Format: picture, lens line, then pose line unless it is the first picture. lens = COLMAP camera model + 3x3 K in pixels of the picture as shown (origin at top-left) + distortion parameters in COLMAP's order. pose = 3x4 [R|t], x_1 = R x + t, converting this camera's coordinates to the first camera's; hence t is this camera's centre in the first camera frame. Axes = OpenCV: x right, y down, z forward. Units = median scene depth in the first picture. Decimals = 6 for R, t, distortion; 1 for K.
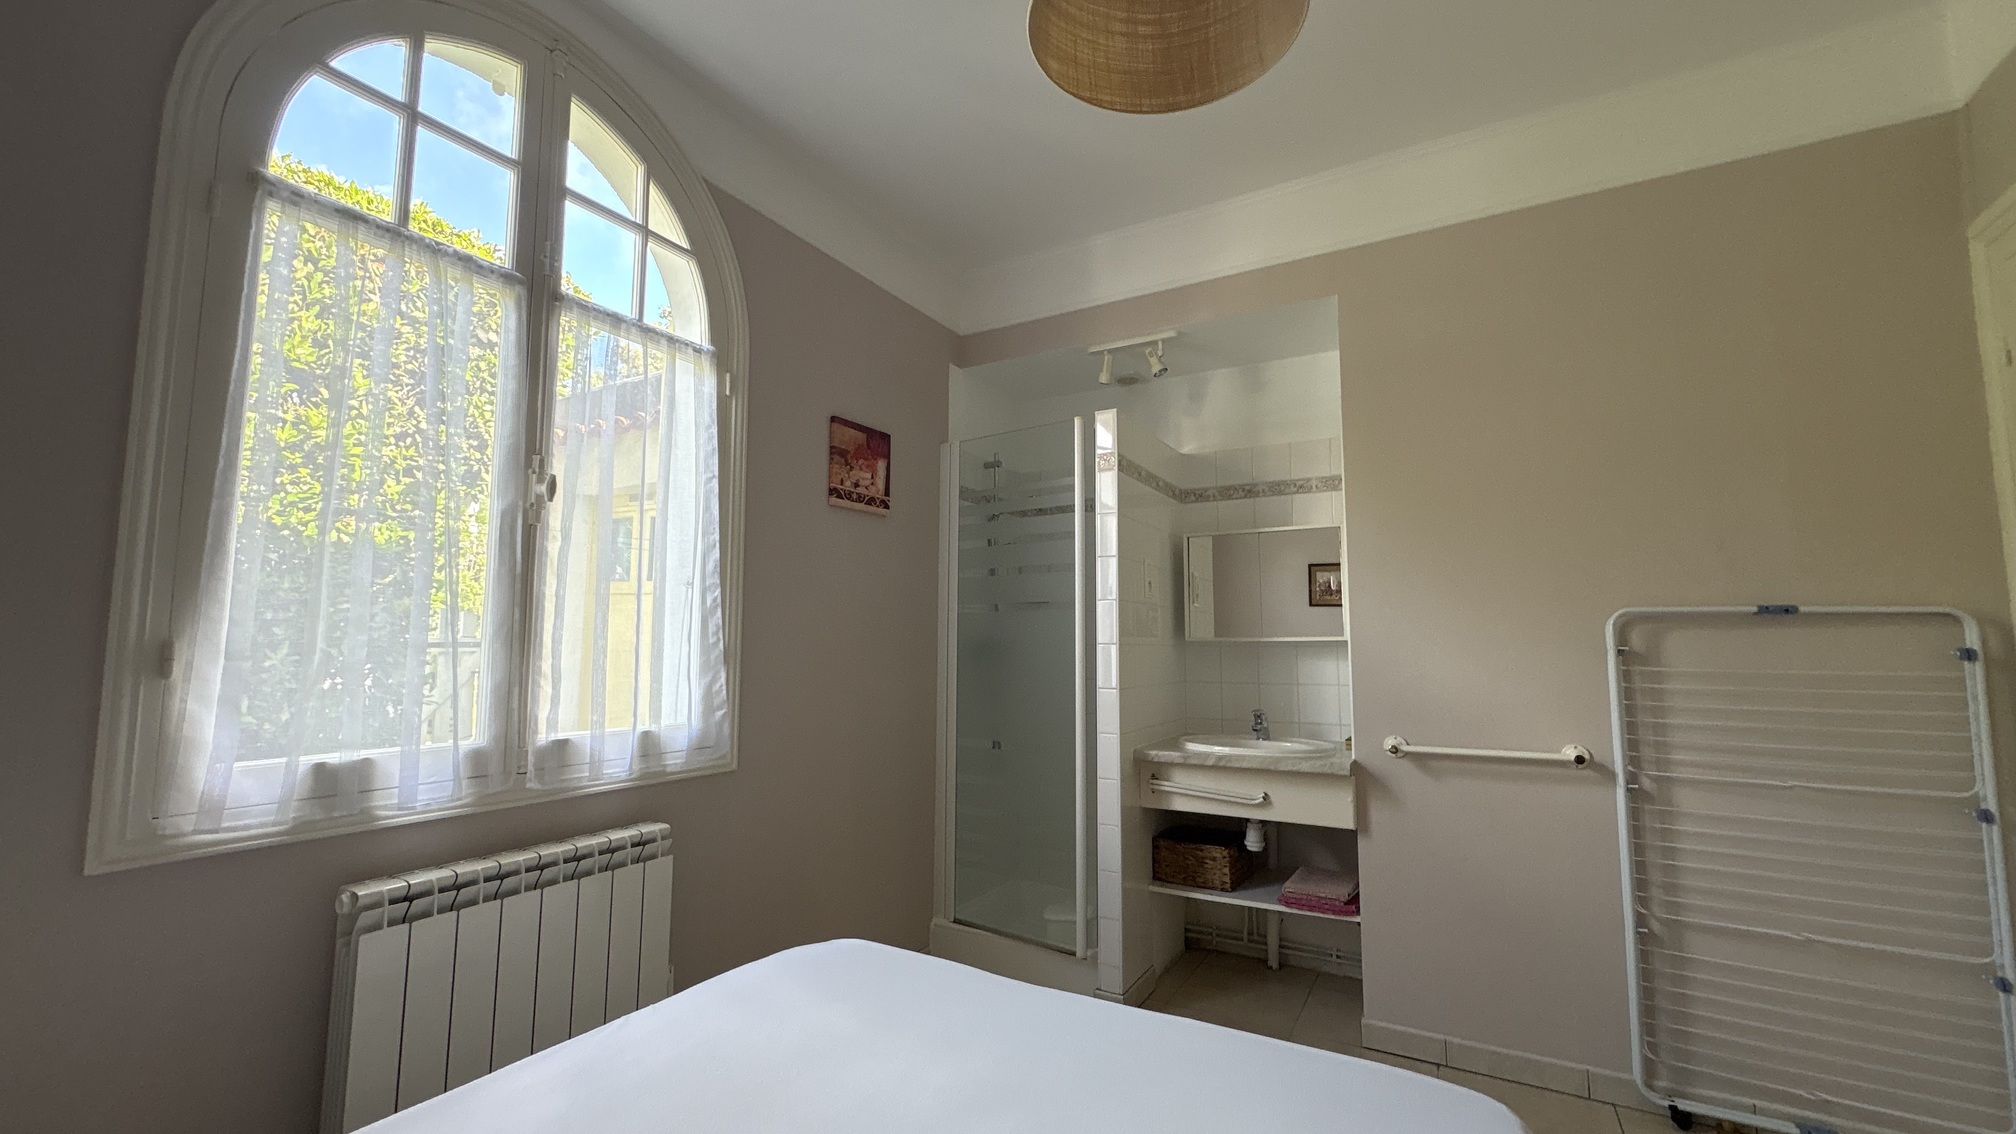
lens RADIAL K [[800.7, 0, 1012.1], [0, 800.7, 565.9], [0, 0, 1]] dist [0.000893, 0.000027]
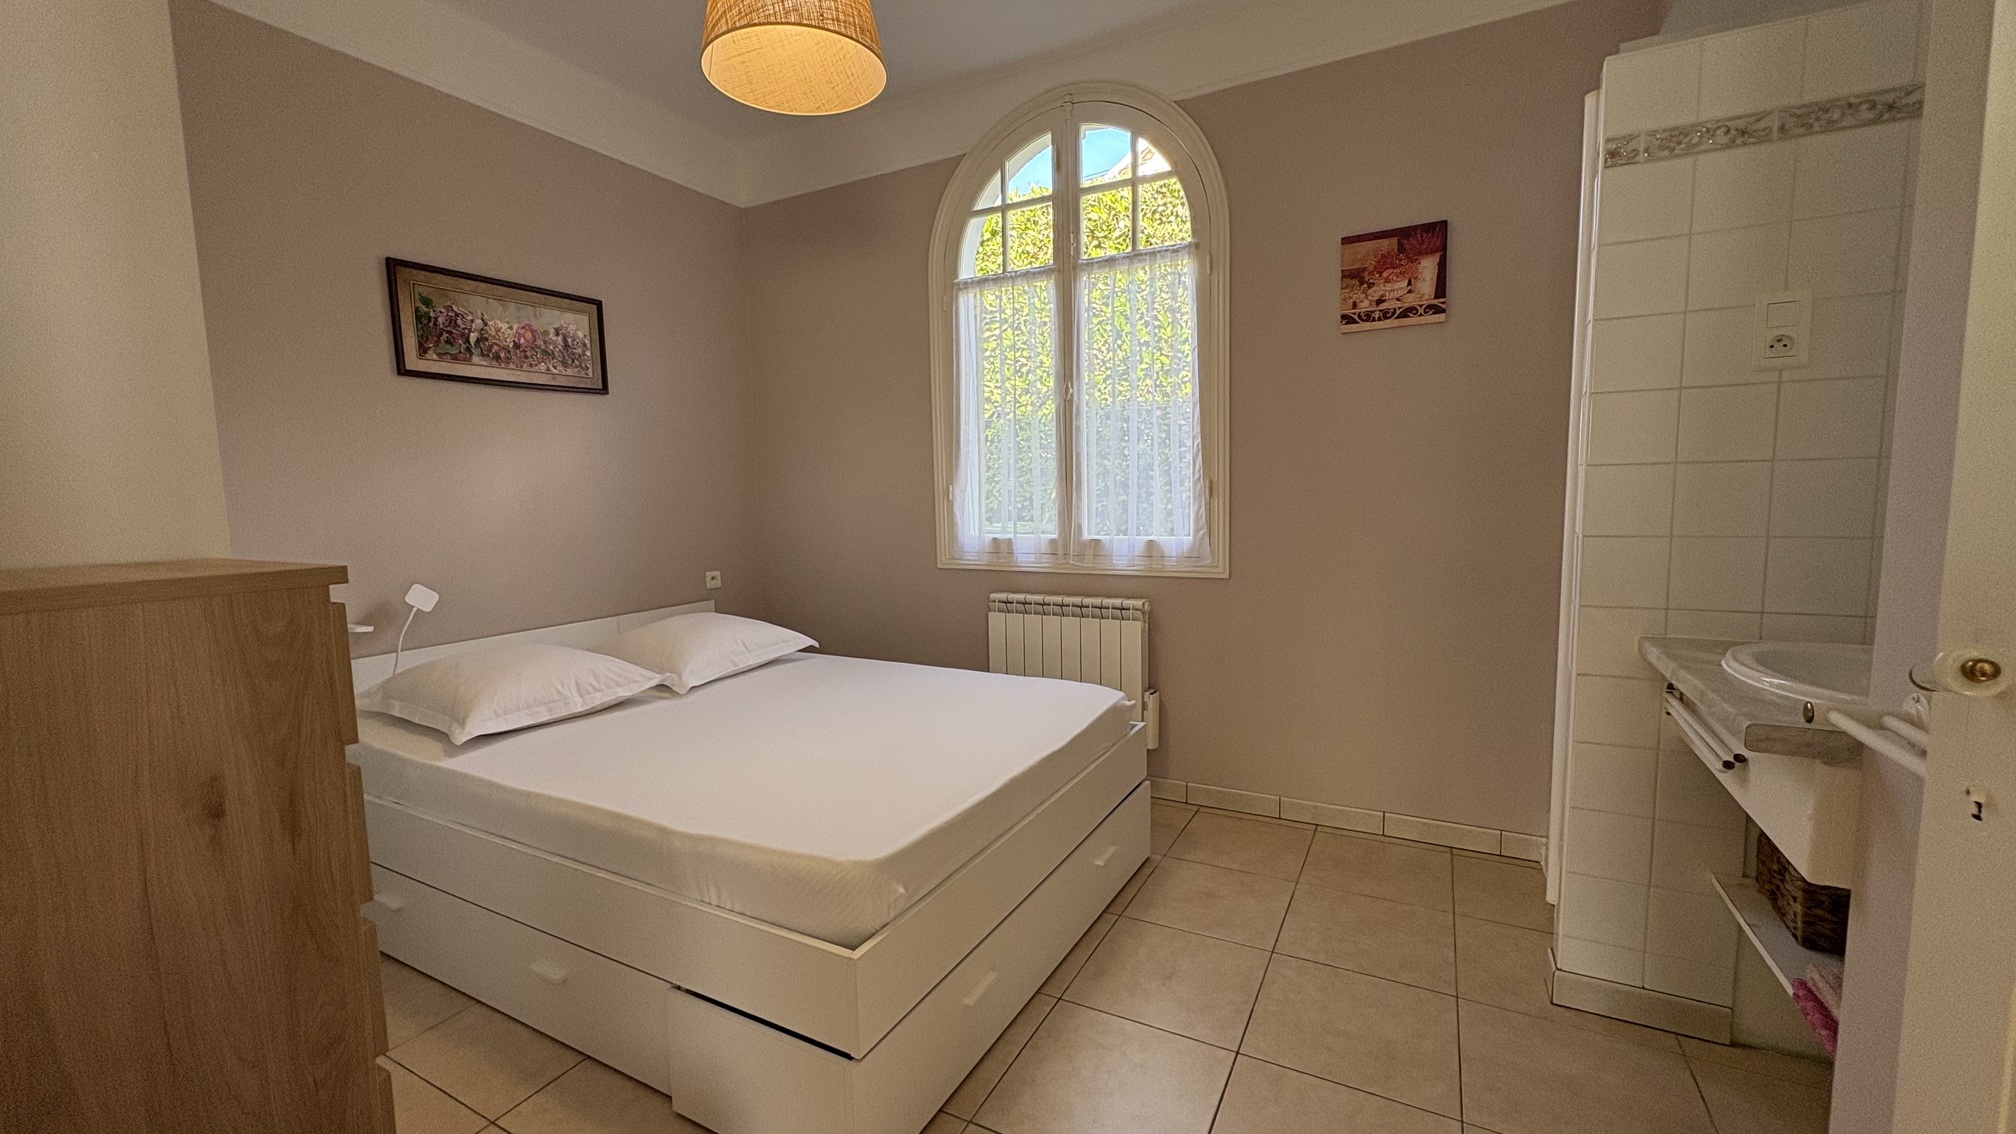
lens RADIAL K [[800.7, 0, 1013.6], [0, 800.7, 571.0], [0, 0, 1]] dist [0.000893, 0.000027]
pose [[0.021717, 0.084779, -0.996163, 0.953410], [0.109484, 0.990204, 0.086659, 0.102823], [0.993751, -0.110946, 0.012222, 0.691267]]
